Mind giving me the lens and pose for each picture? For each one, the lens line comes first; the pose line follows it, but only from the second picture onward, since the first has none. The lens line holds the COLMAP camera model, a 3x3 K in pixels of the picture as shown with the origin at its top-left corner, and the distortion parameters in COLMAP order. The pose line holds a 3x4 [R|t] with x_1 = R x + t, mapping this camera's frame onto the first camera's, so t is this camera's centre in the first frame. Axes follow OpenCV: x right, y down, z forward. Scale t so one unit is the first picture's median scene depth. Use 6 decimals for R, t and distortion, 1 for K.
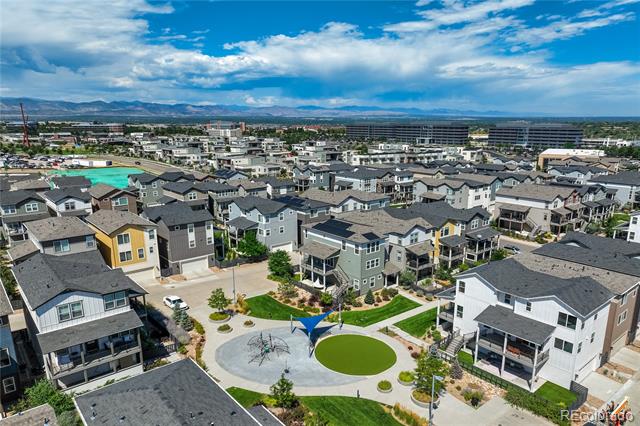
lens RADIAL K [[455.3, 0, 324.8], [0, 455.3, 157.6], [0, 0, 1]] dist [0.006064, 0.008366]
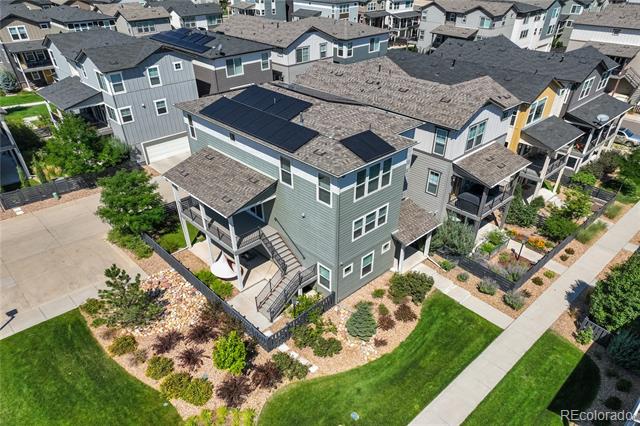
lens RADIAL K [[455.3, 0, 333.5], [0, 455.3, 244.6], [0, 0, 1]] dist [0.006064, 0.008366]
pose [[0.996760, -0.040058, 0.069746, 0.045755], [0.001621, 0.876983, 0.480518, 0.070707], [-0.080415, -0.478848, 0.874207, 0.607635]]
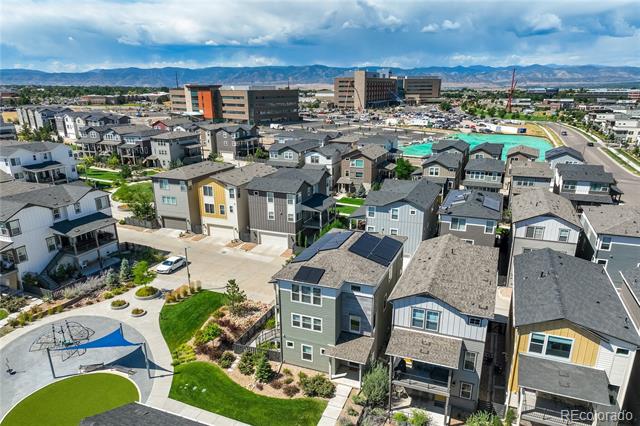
lens RADIAL K [[455.3, 0, 310.5], [0, 455.3, 187.2], [0, 0, 1]] dist [0.006064, 0.008366]
pose [[0.473828, 0.191527, -0.859537, 0.489709], [-0.074518, 0.981282, 0.177576, -0.024567], [0.877459, -0.020090, 0.479231, 0.655764]]
